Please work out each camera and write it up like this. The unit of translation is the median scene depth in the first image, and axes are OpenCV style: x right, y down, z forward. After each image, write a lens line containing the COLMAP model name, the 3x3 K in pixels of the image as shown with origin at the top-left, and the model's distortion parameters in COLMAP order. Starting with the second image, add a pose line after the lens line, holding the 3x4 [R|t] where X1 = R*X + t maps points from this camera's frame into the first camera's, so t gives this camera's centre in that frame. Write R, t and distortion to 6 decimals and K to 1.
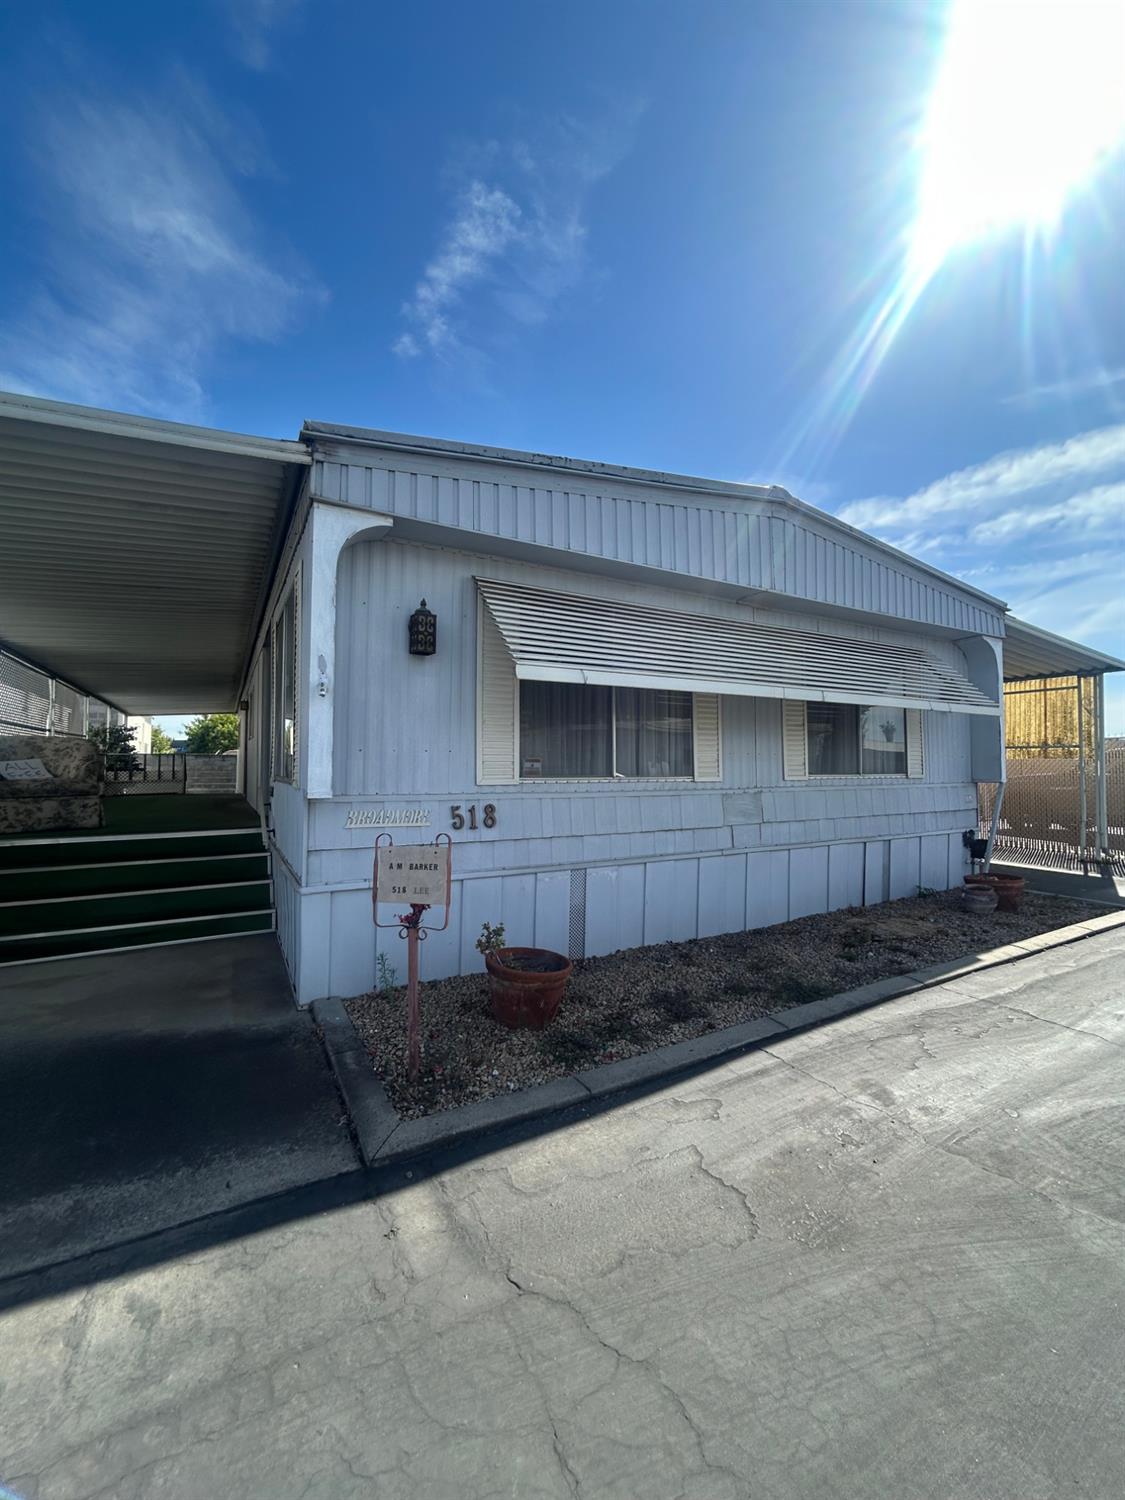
lens RADIAL K [[604.4, 0, 563.2], [0, 604.4, 755.3], [0, 0, 1]] dist [0.004366, -0.000525]
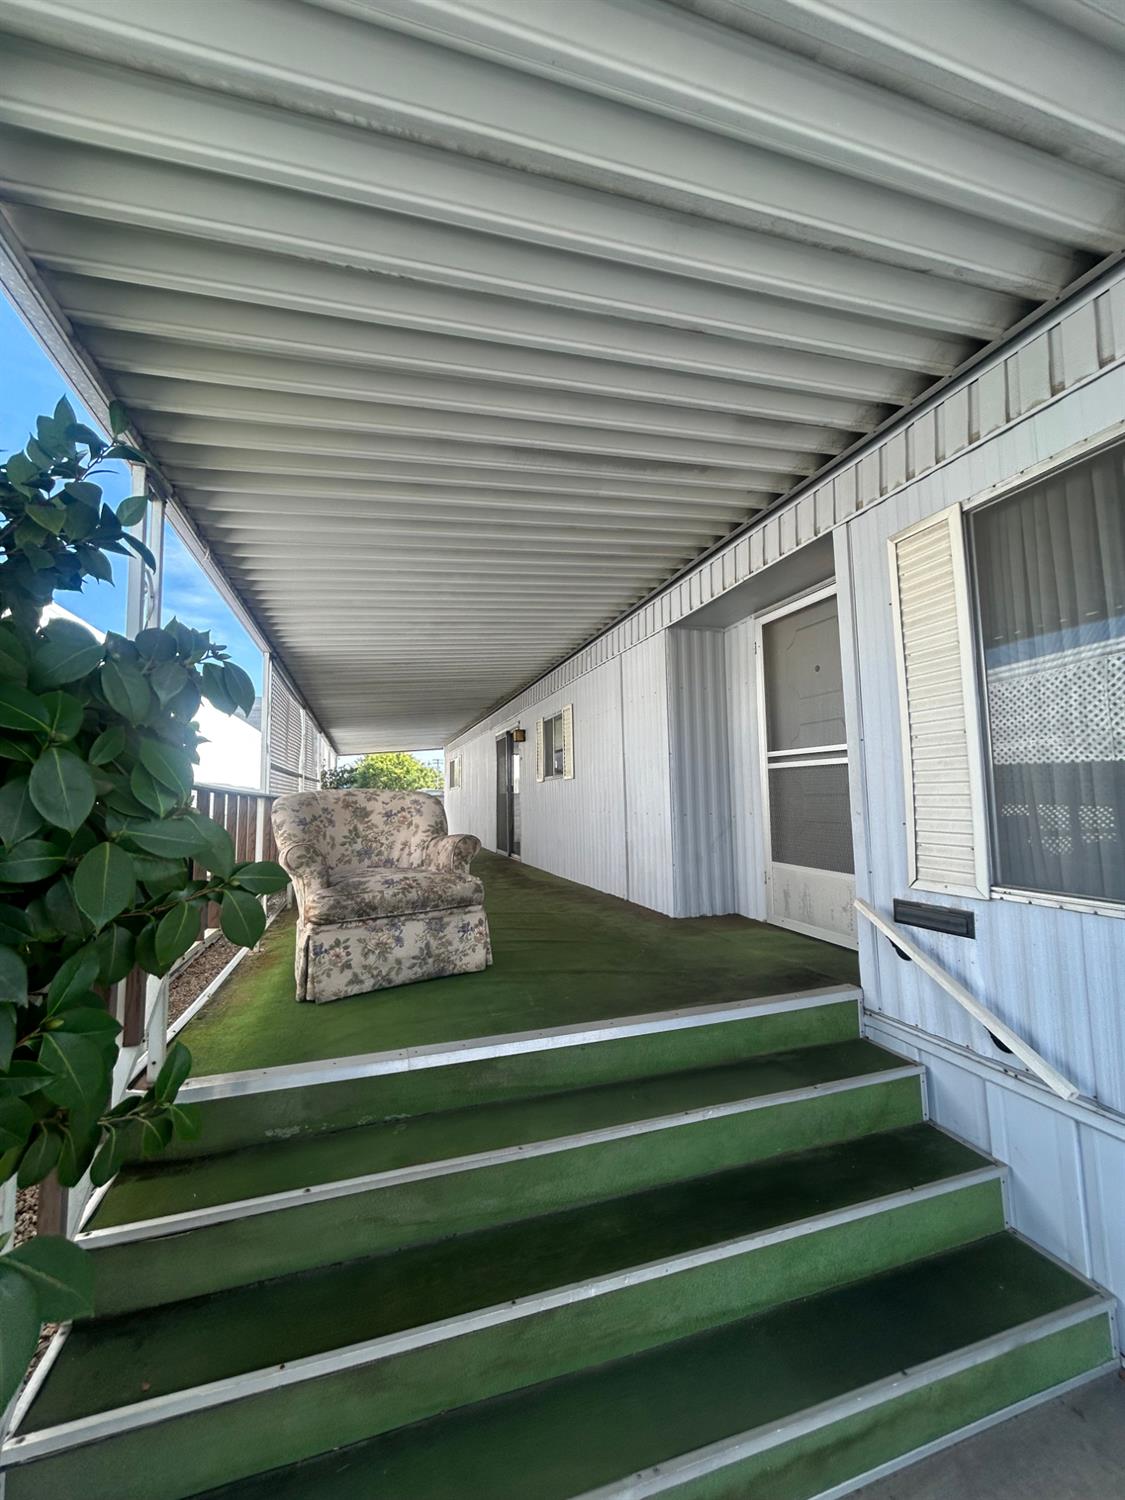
lens RADIAL K [[604.4, 0, 574.1], [0, 604.4, 744.9], [0, 0, 1]] dist [0.004366, -0.000525]
pose [[0.982774, -0.034464, -0.181571, -0.605721], [0.022423, 0.997436, -0.067957, -0.033494], [0.183448, 0.062715, 0.981027, 0.510848]]
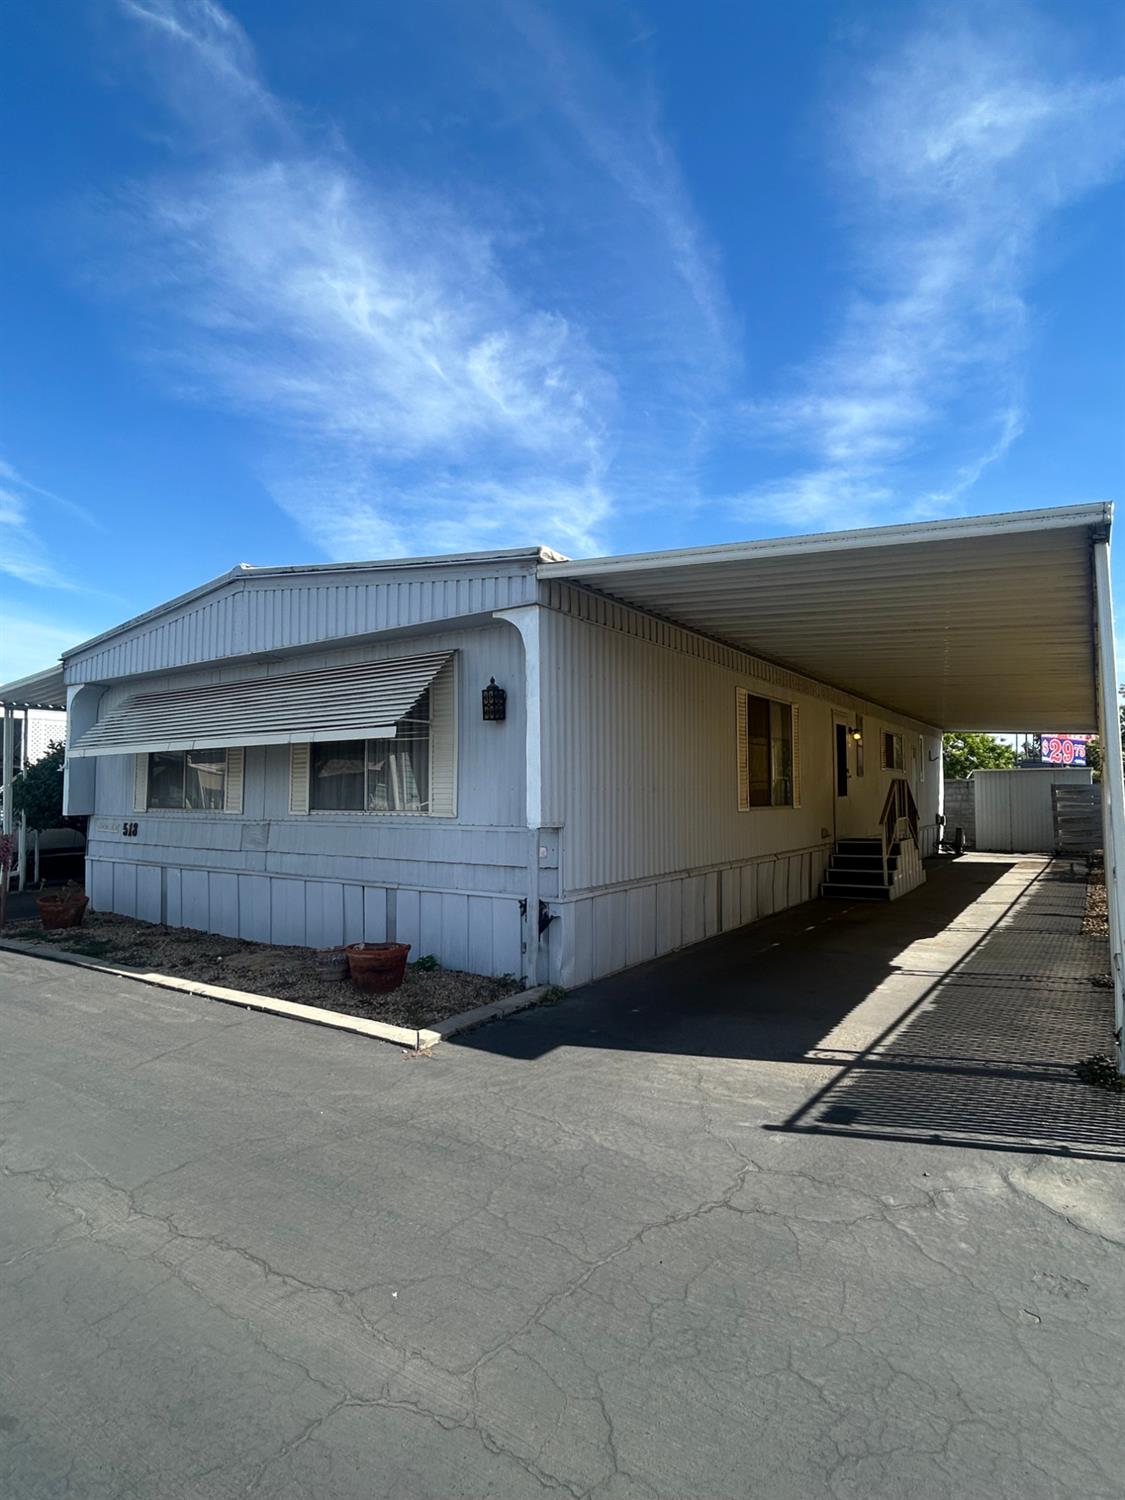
lens RADIAL K [[806.3, 0, 559.1], [0, 806.3, 773.7], [0, 0, 1]] dist [0.002470, 0.006809]
pose [[0.435404, -0.025309, -0.899879, 1.760983], [0.017149, 0.999657, -0.019818, 0.004525], [0.900072, -0.006804, 0.435689, 0.758126]]
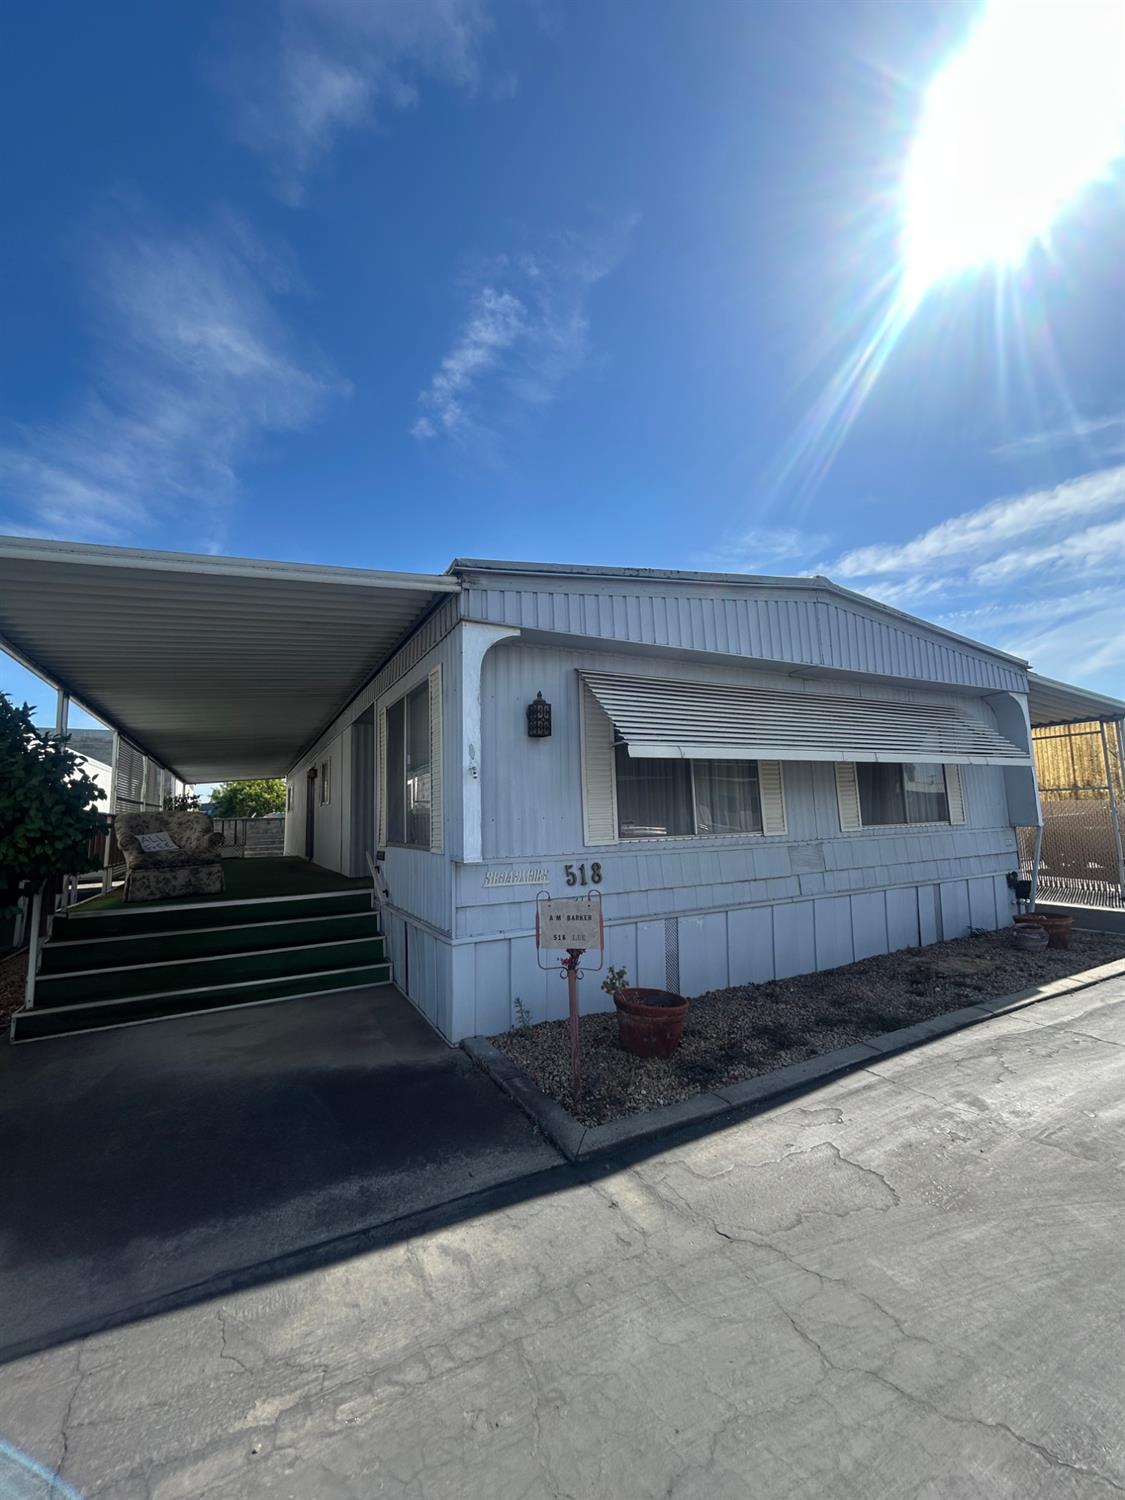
lens RADIAL K [[604.4, 0, 565.2], [0, 604.4, 742.2], [0, 0, 1]] dist [0.004366, -0.000525]
pose [[0.999247, -0.033471, -0.019616, -0.105005], [0.031225, 0.993944, -0.105361, -0.018797], [0.023023, 0.104669, 0.994241, -0.124231]]
